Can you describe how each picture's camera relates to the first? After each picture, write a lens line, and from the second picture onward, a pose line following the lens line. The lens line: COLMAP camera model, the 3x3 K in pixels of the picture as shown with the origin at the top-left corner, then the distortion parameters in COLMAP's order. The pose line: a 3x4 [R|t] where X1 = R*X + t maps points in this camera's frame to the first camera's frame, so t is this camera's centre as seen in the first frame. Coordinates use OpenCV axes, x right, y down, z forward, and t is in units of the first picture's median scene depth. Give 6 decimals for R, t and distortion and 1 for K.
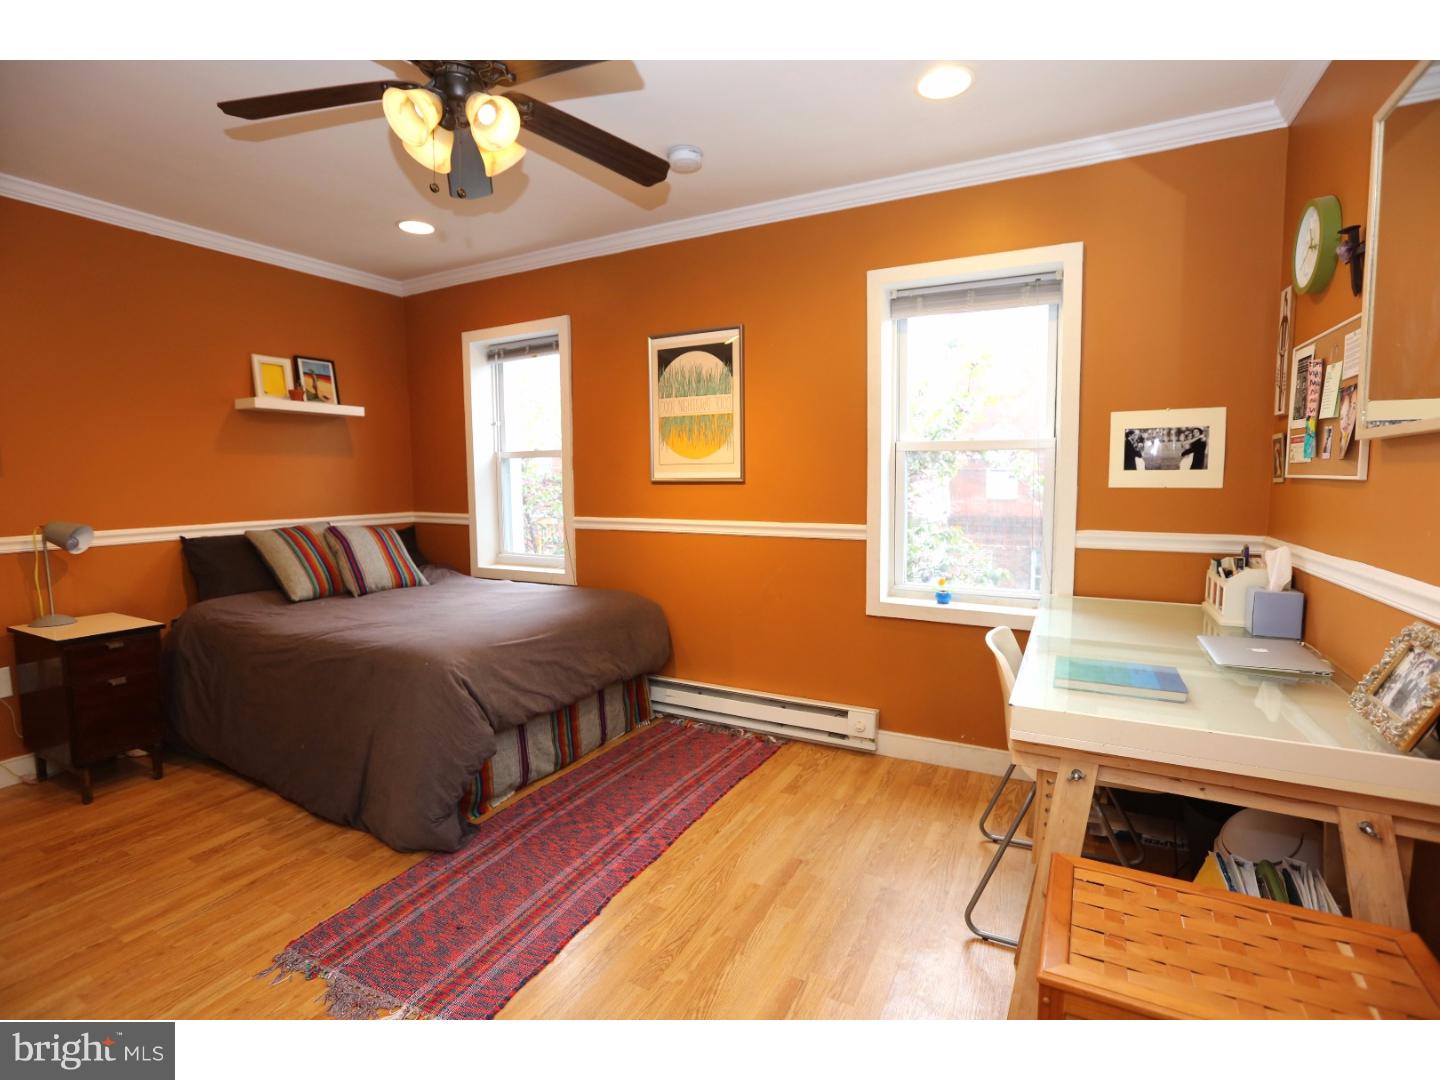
lens RADIAL K [[656.5, 0, 722.3], [0, 656.5, 535.5], [0, 0, 1]] dist [-0.054168, 0.018584]
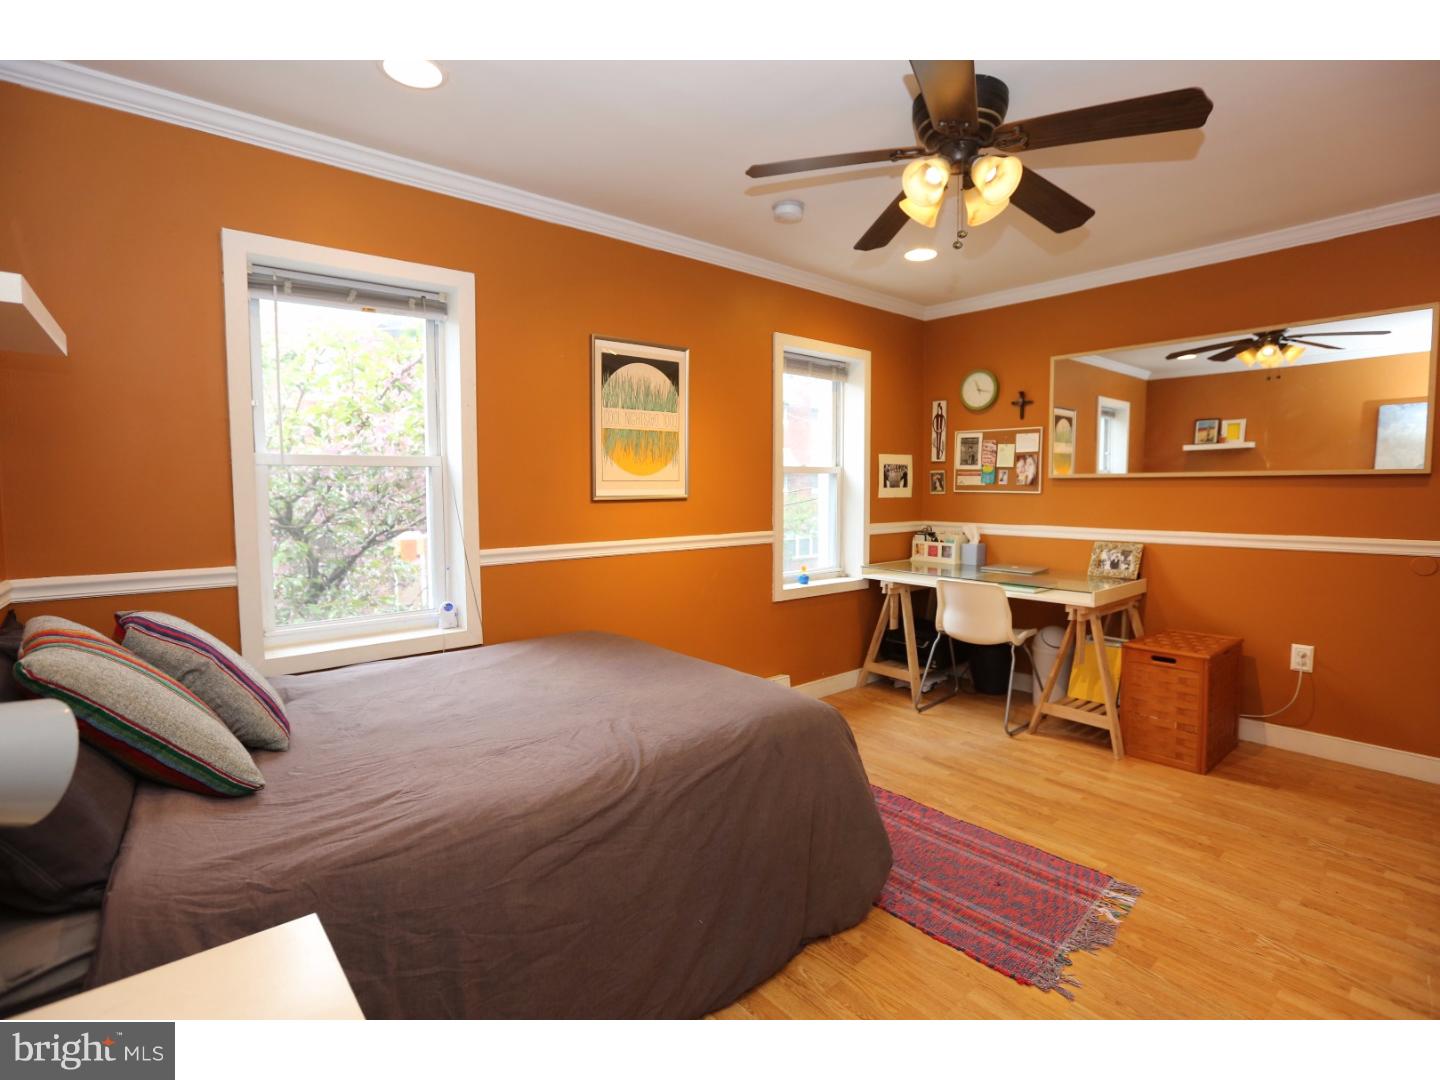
lens RADIAL K [[686.1, 0, 699.5], [0, 686.1, 535.8], [0, 0, 1]] dist [-0.047286, 0.009945]
pose [[0.397570, -0.064948, 0.915270, -0.970838], [0.083436, 0.995918, 0.034429, -0.059118], [-0.913771, 0.062679, 0.401366, 0.551511]]
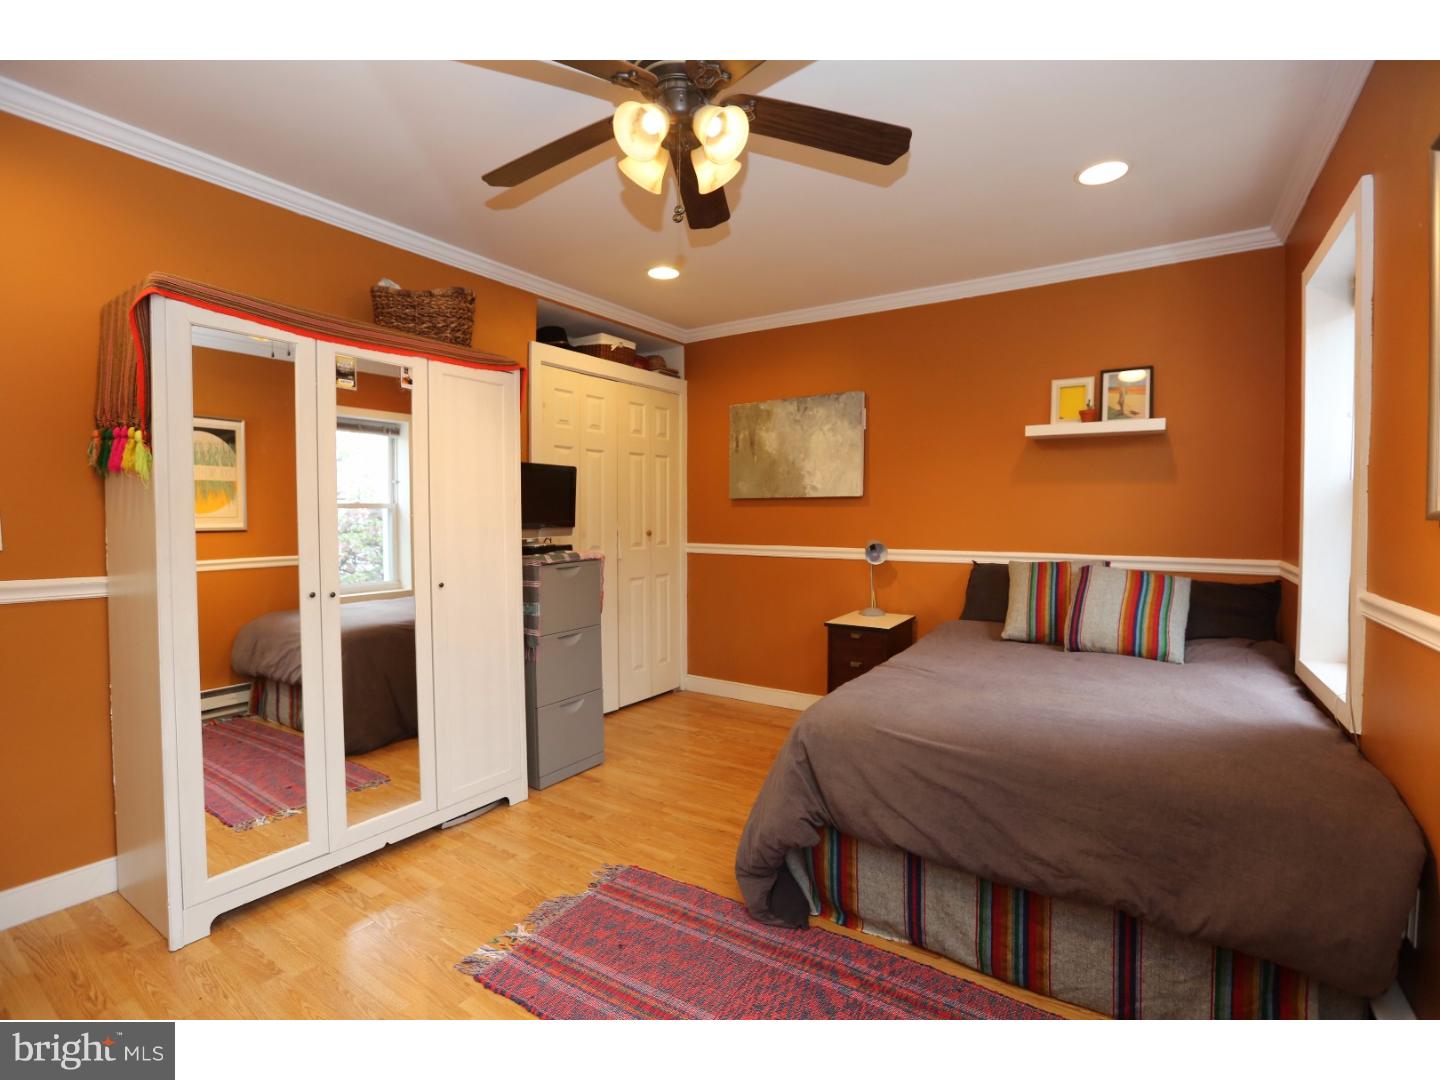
lens RADIAL K [[656.5, 0, 722.3], [0, 656.5, 535.5], [0, 0, 1]] dist [-0.054168, 0.018584]
pose [[-0.092738, 0.035414, -0.995061, 0.323281], [-0.089183, 0.995055, 0.043725, -0.054234], [0.991689, 0.092797, -0.089121, 0.679123]]
